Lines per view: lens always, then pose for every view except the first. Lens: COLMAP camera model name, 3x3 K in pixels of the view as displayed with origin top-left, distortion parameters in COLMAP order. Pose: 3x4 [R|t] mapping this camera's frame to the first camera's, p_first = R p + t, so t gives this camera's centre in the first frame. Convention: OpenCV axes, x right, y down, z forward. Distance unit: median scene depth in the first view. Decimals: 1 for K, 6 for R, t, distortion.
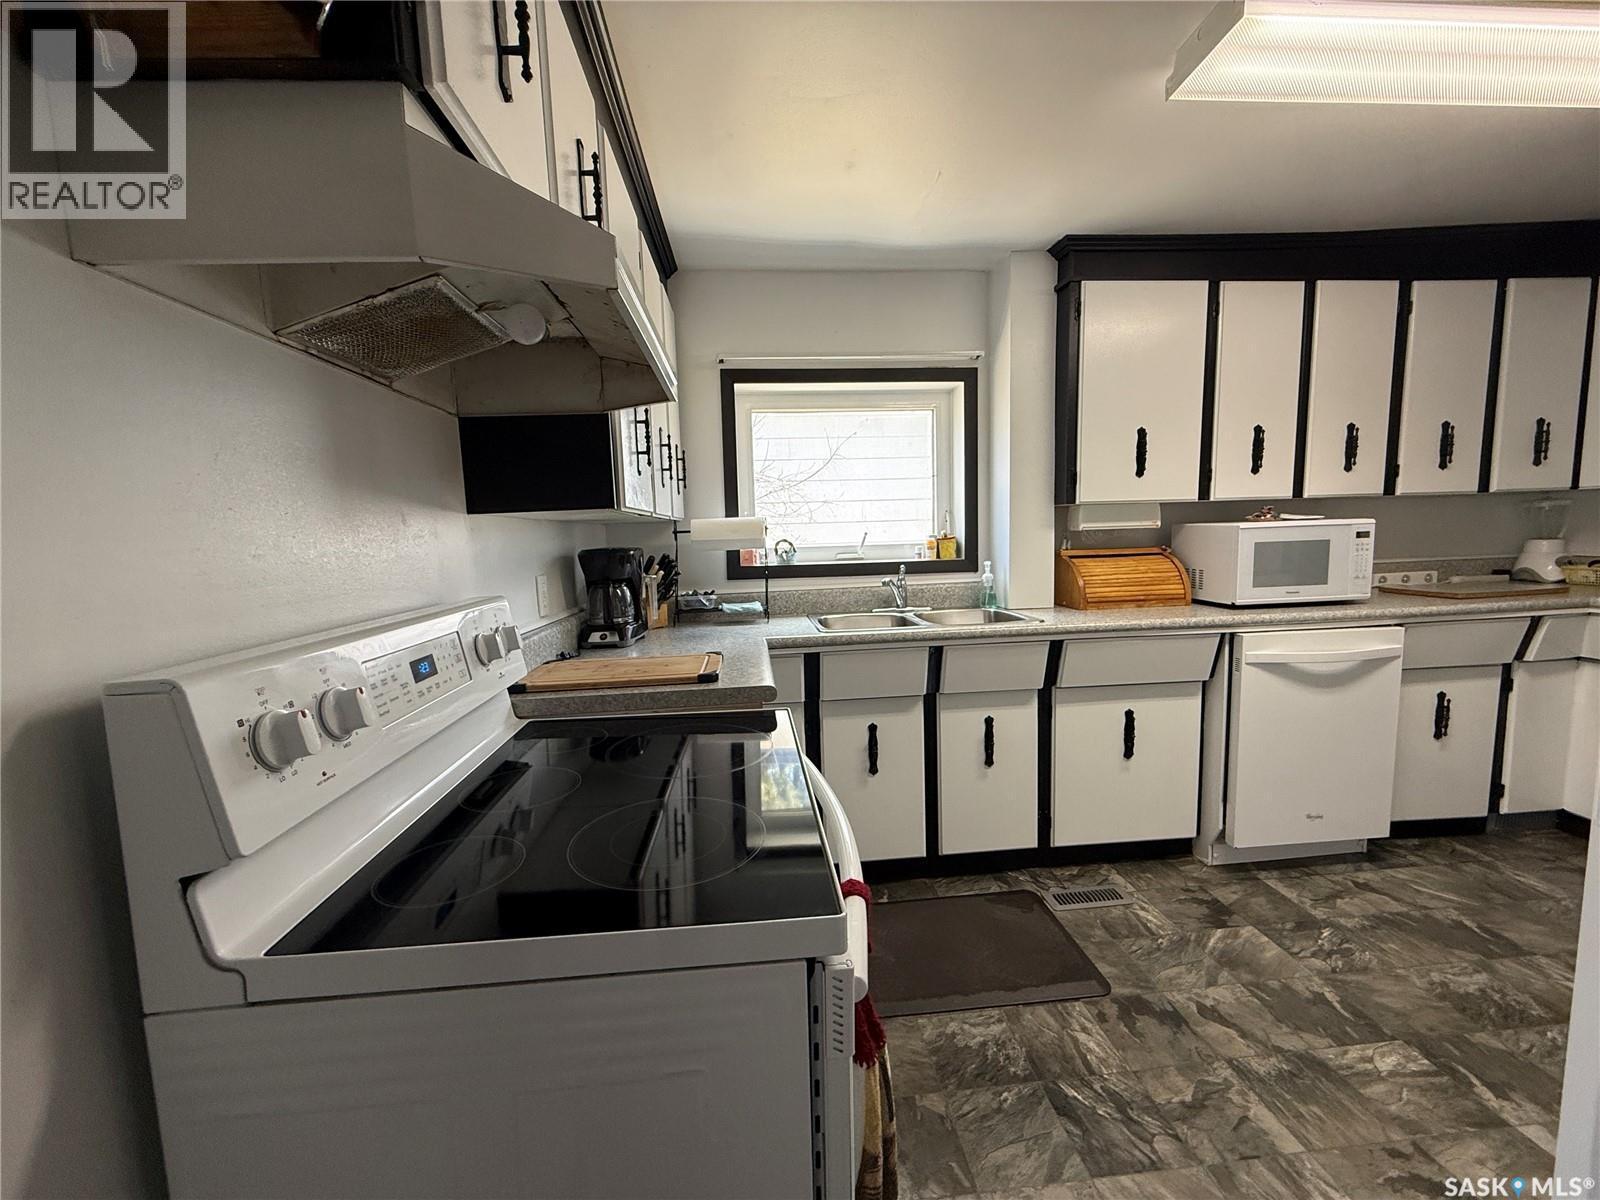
lens RADIAL K [[634.9, 0, 793.6], [0, 634.9, 598.5], [0, 0, 1]] dist [-0.000655, 0.000809]
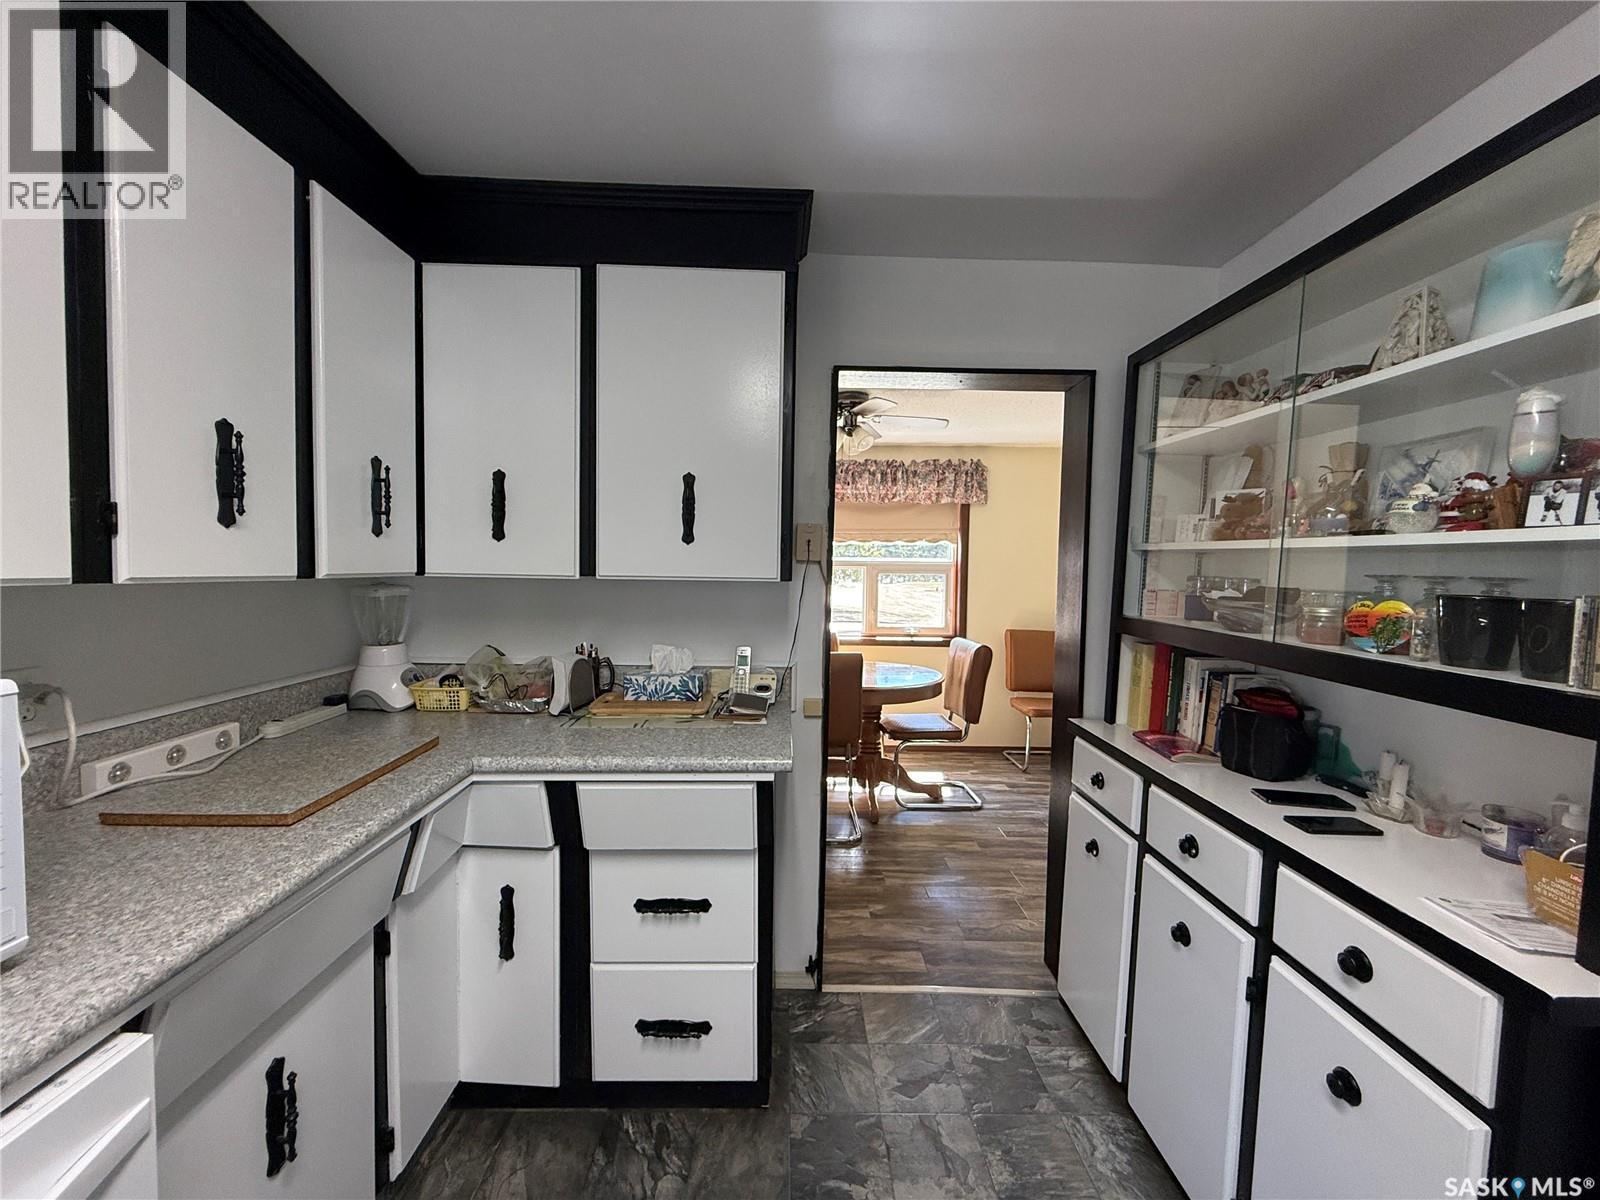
lens RADIAL K [[634.9, 0, 795.5], [0, 634.9, 596.9], [0, 0, 1]] dist [-0.000655, 0.000809]
pose [[0.062053, -0.014548, 0.997967, 0.629445], [0.087556, 0.996118, 0.009077, -0.128819], [-0.994225, 0.086815, 0.063086, 0.606276]]
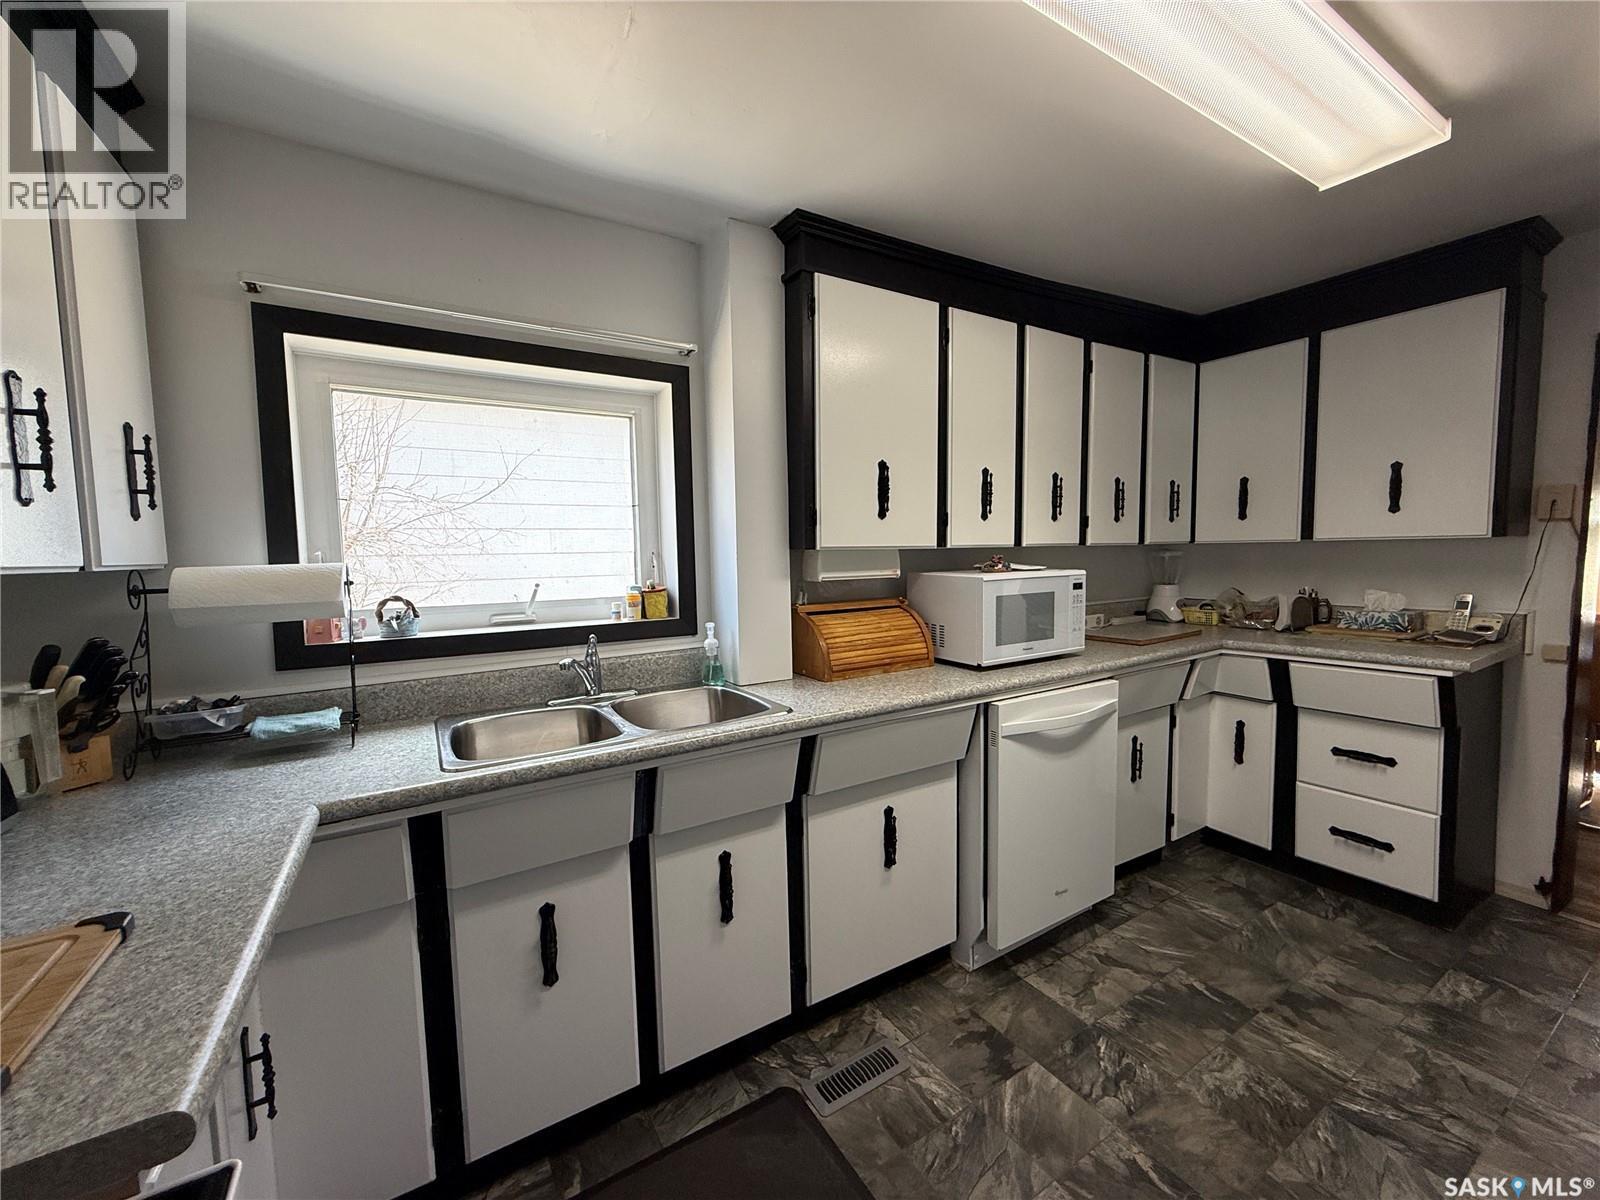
lens RADIAL K [[634.9, 0, 793.2], [0, 634.9, 596.5], [0, 0, 1]] dist [-0.000655, 0.000809]
pose [[0.895381, -0.018020, 0.444936, 0.065717], [0.038626, 0.998558, -0.037289, -0.062967], [-0.443622, 0.050574, 0.894786, 0.309477]]
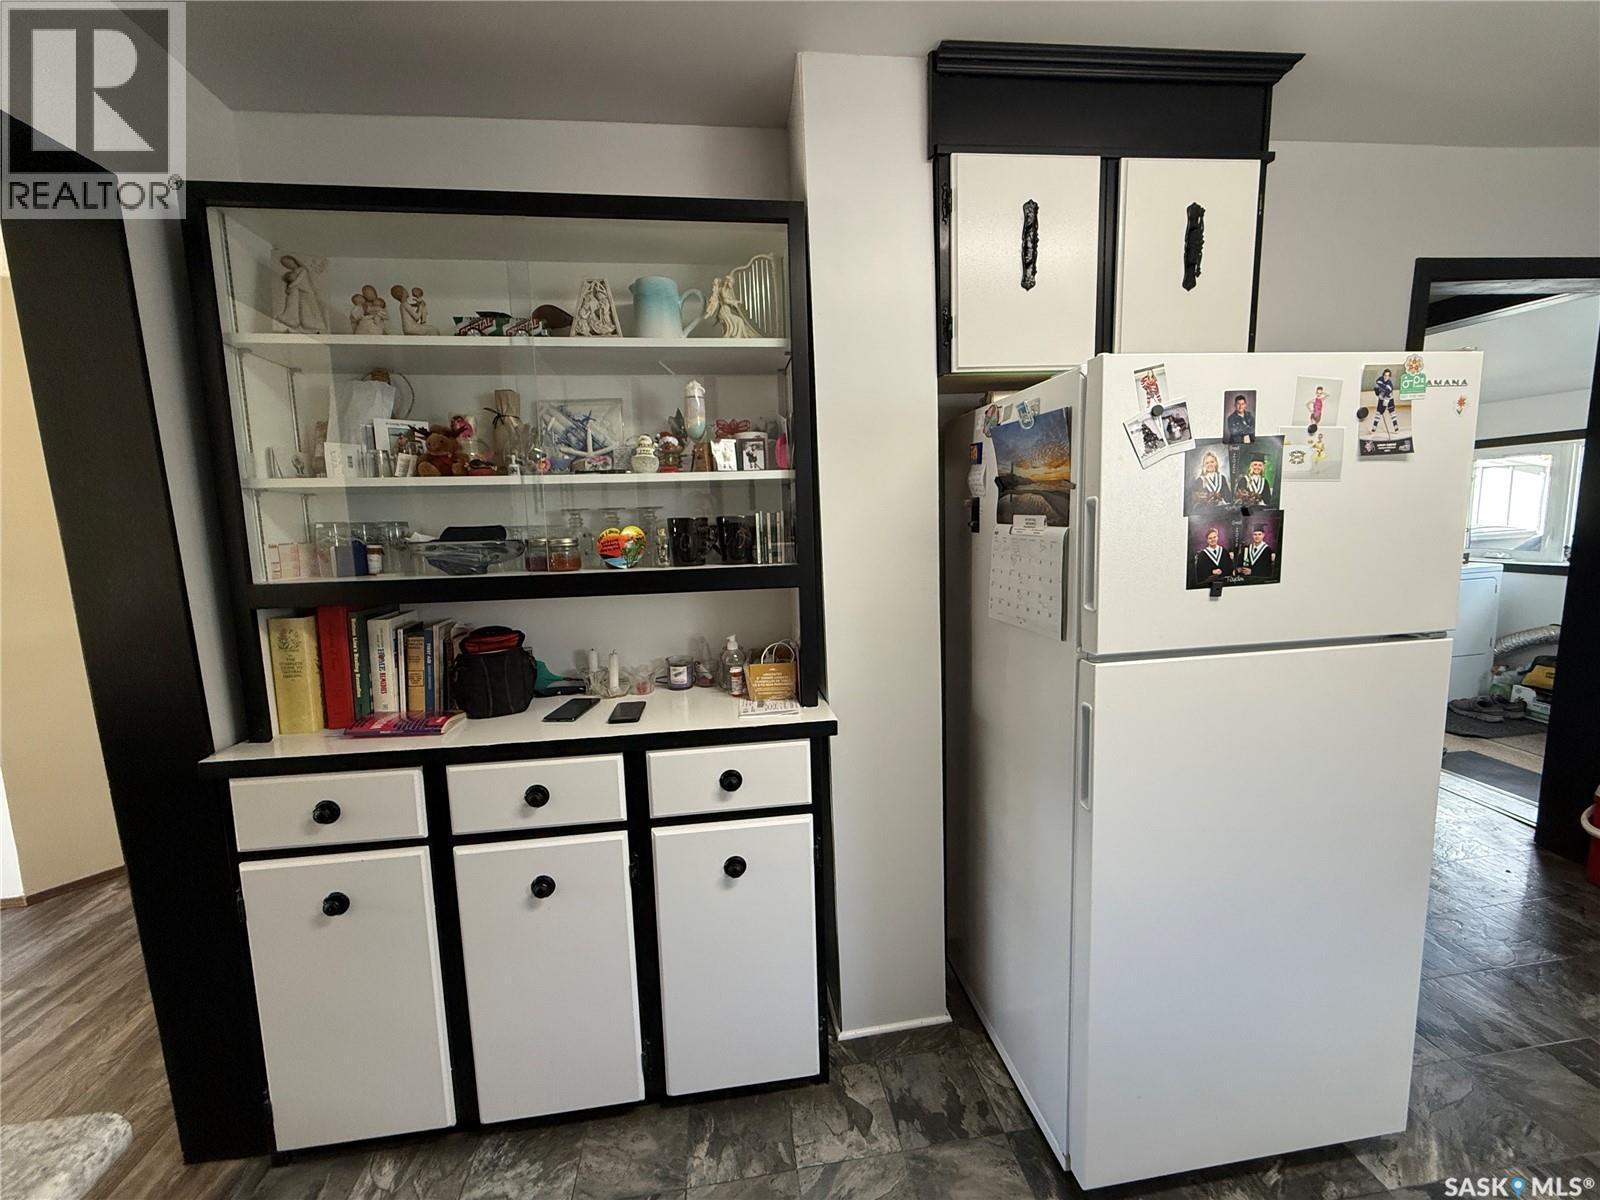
lens RADIAL K [[634.9, 0, 798.9], [0, 634.9, 591.3], [0, 0, 1]] dist [-0.000655, 0.000809]
pose [[-0.996274, 0.075722, -0.041288, 1.054675], [0.063919, 0.969650, 0.235995, -0.159737], [0.057905, 0.232477, -0.970877, 0.840947]]
